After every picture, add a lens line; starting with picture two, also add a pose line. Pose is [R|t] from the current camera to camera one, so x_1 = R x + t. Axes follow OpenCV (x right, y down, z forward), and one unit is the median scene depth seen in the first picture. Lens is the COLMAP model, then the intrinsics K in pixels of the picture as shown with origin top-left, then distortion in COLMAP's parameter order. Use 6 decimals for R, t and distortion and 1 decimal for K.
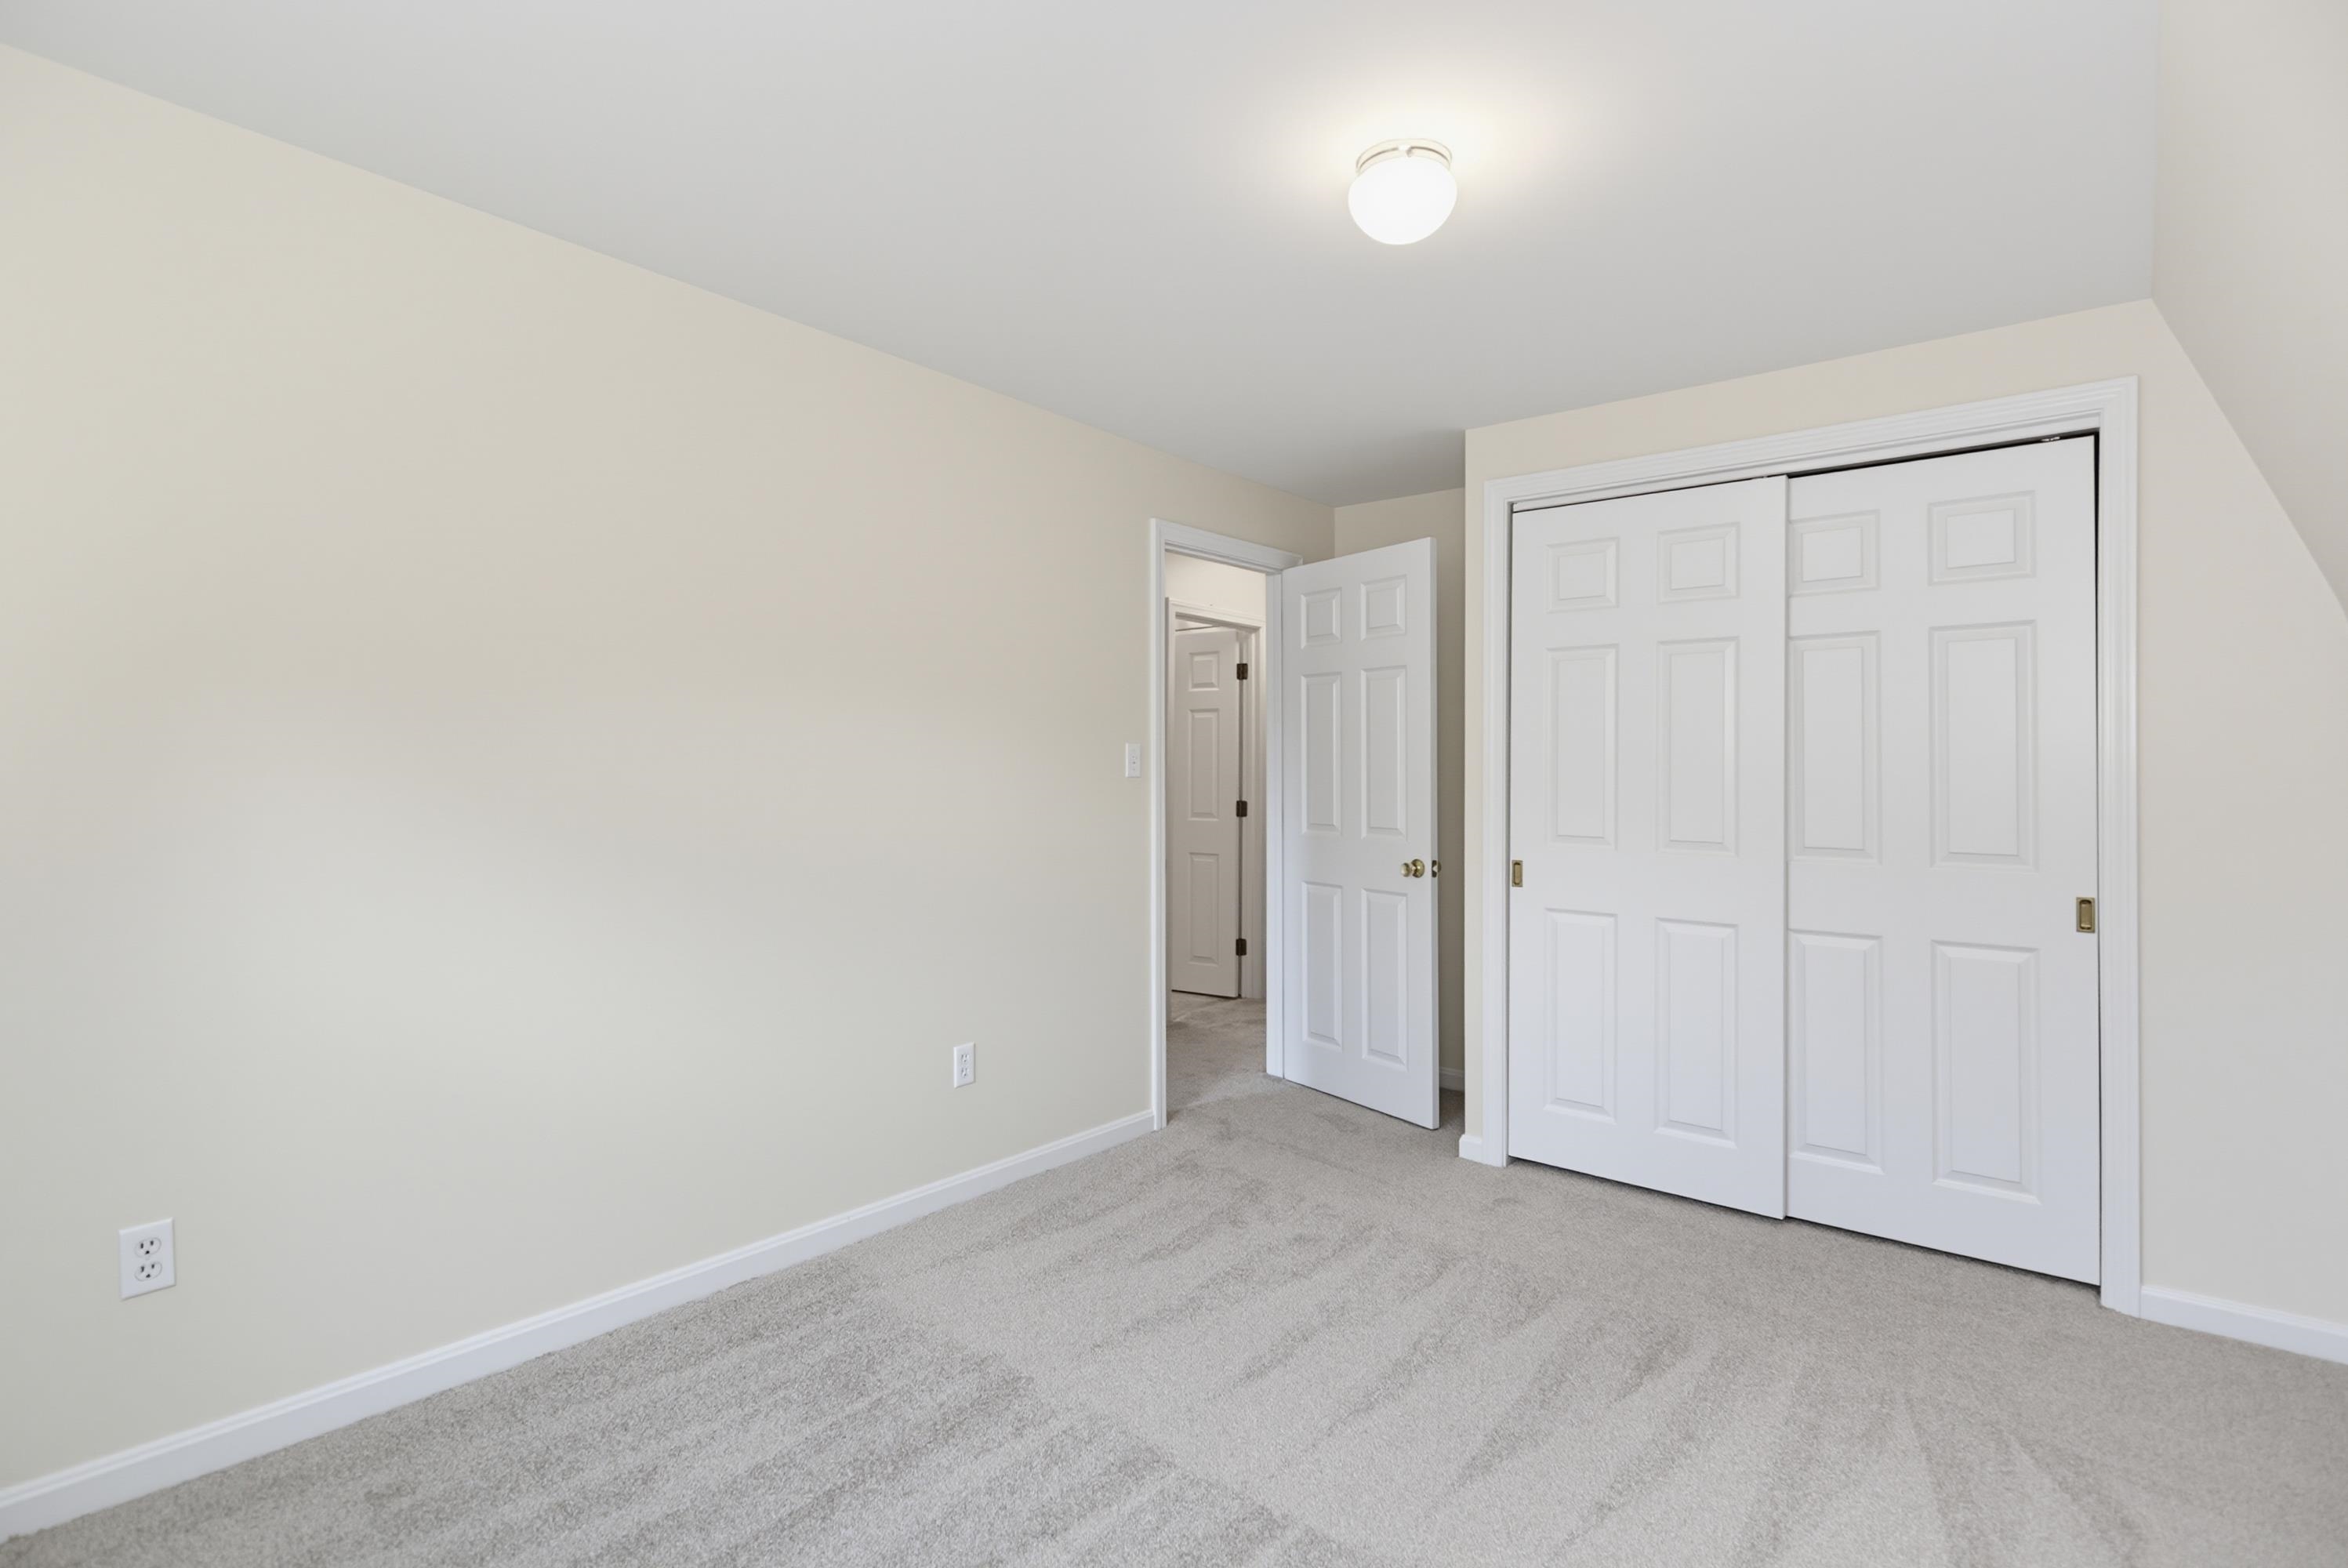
lens RADIAL K [[1168.8, 0, 1181.6], [0, 1168.8, 792.1], [0, 0, 1]] dist [0.012317, -0.013527]
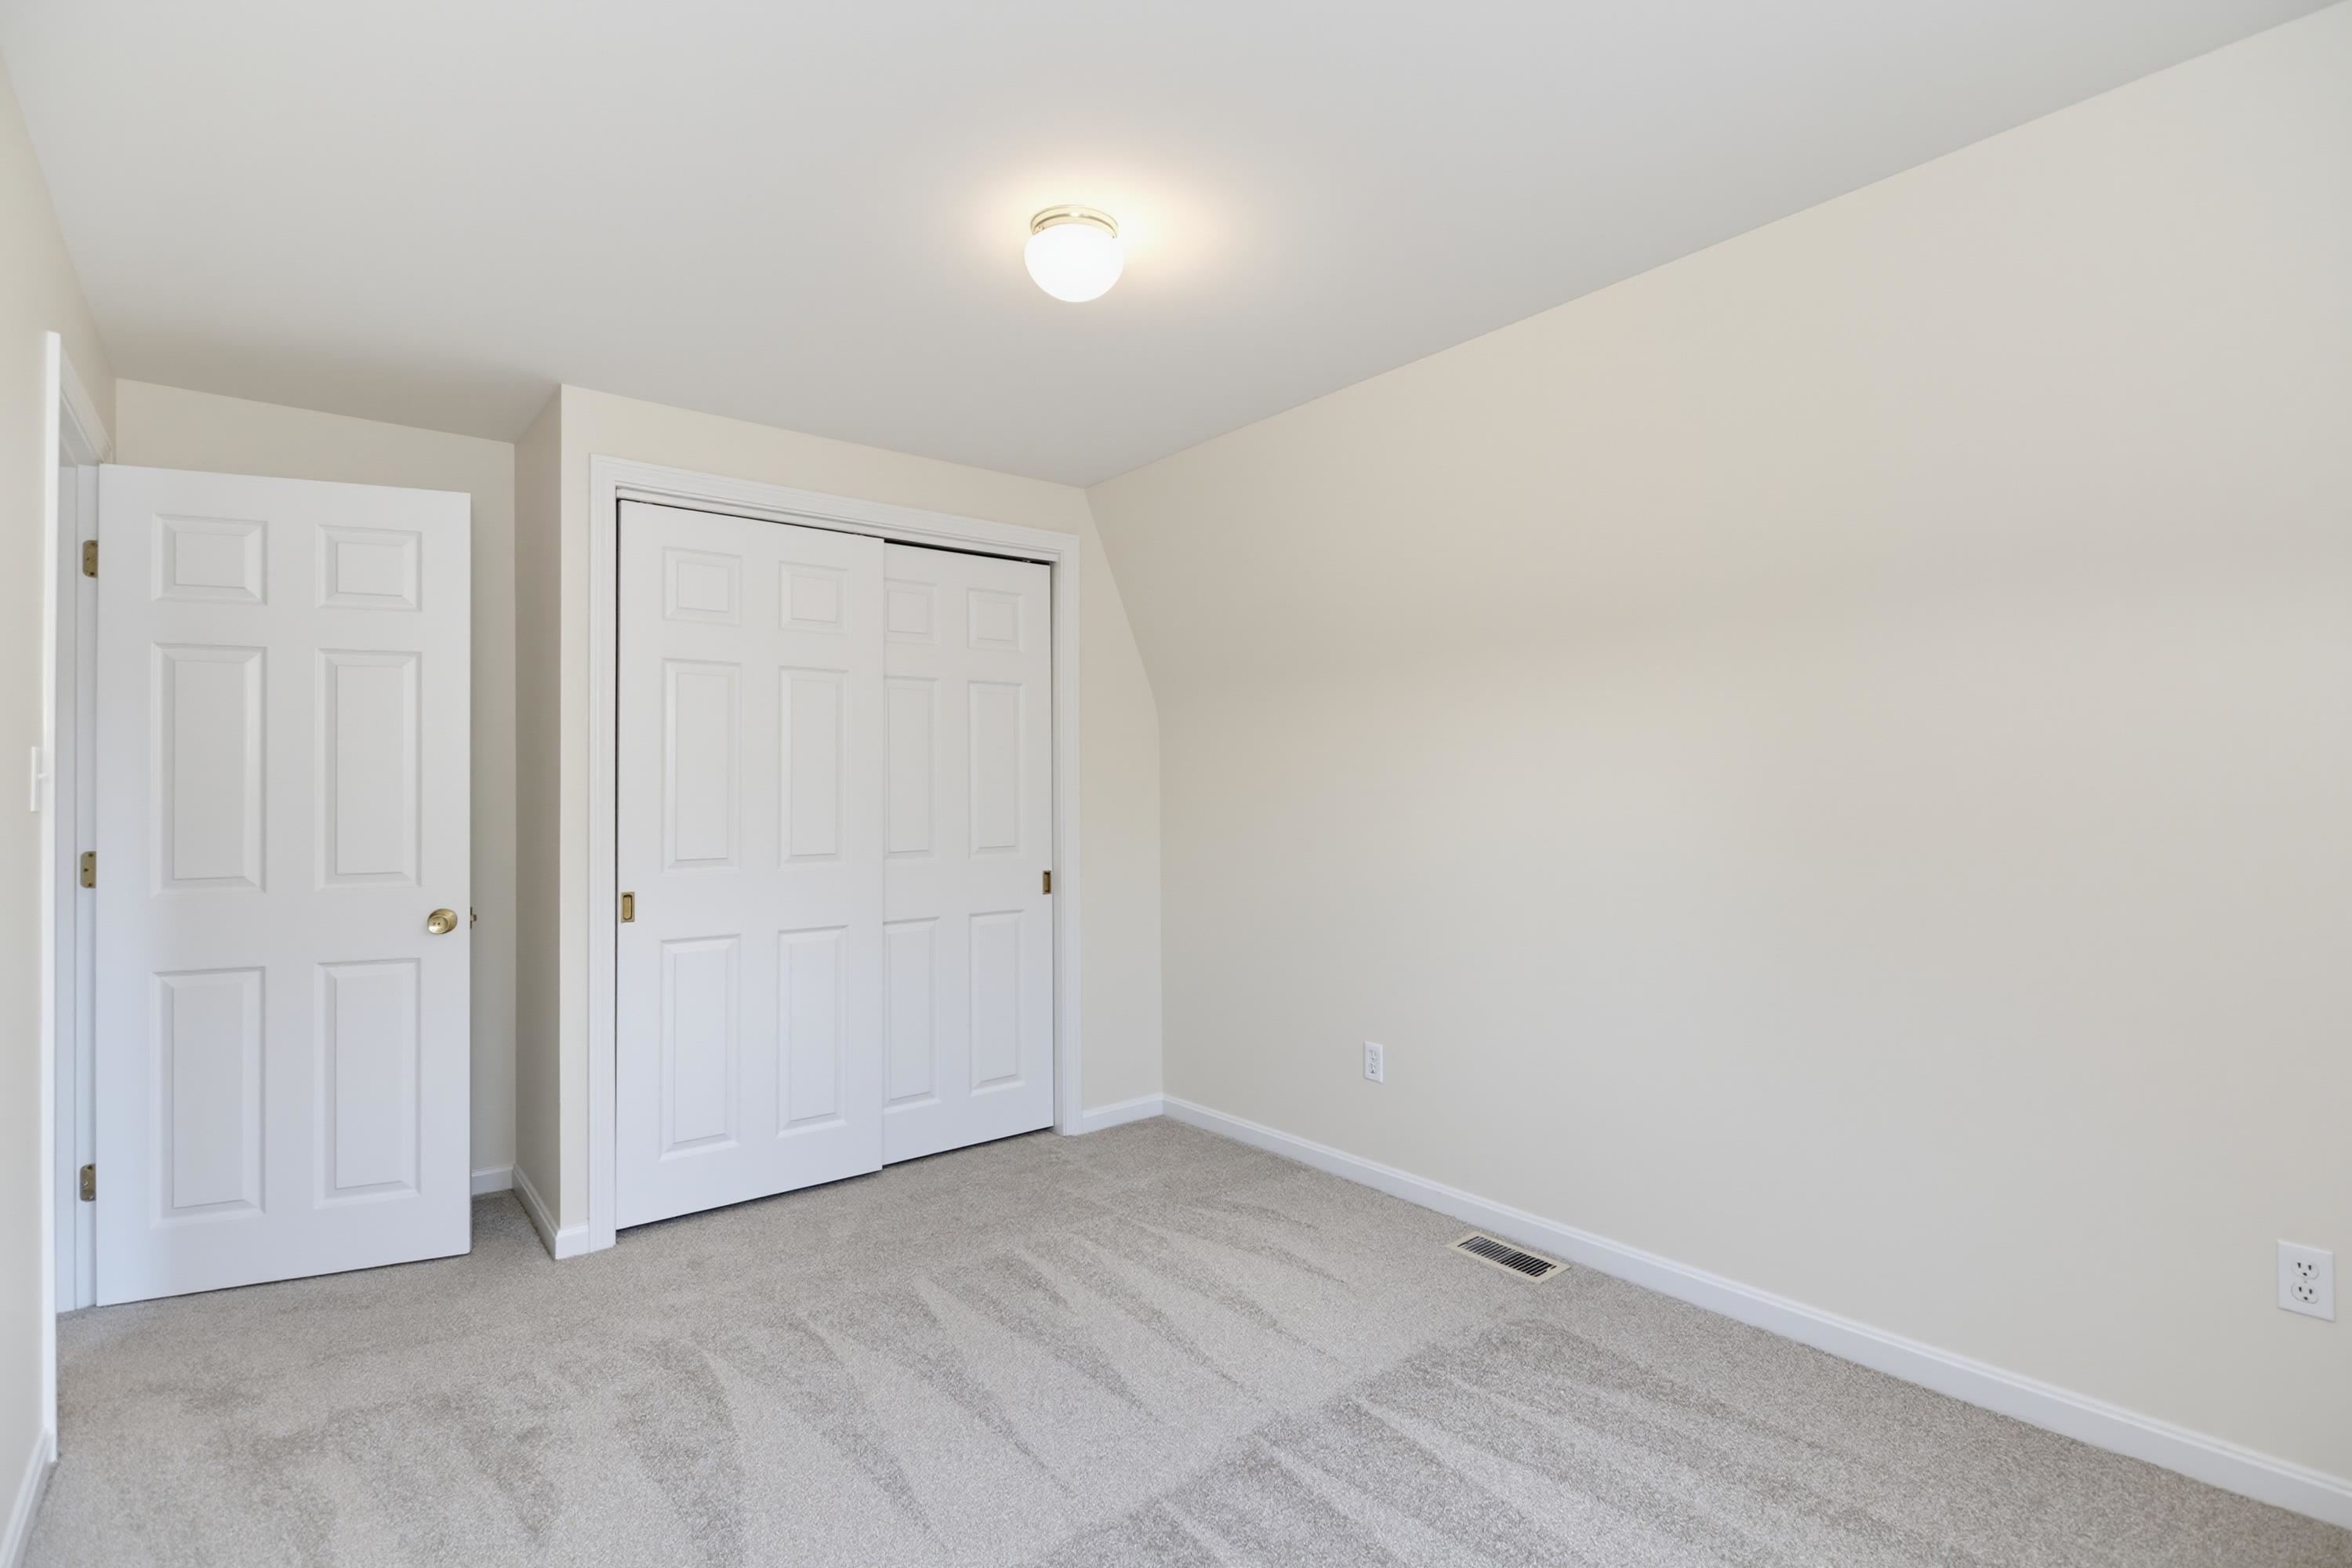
lens RADIAL K [[1170.8, 0, 1183.6], [0, 1170.8, 792.1], [0, 0, 1]] dist [0.012317, -0.013527]
pose [[0.168056, -0.009816, 0.985729, -0.529333], [0.025229, 0.999666, 0.005654, -0.011898], [-0.985455, 0.023919, 0.168247, 0.442055]]
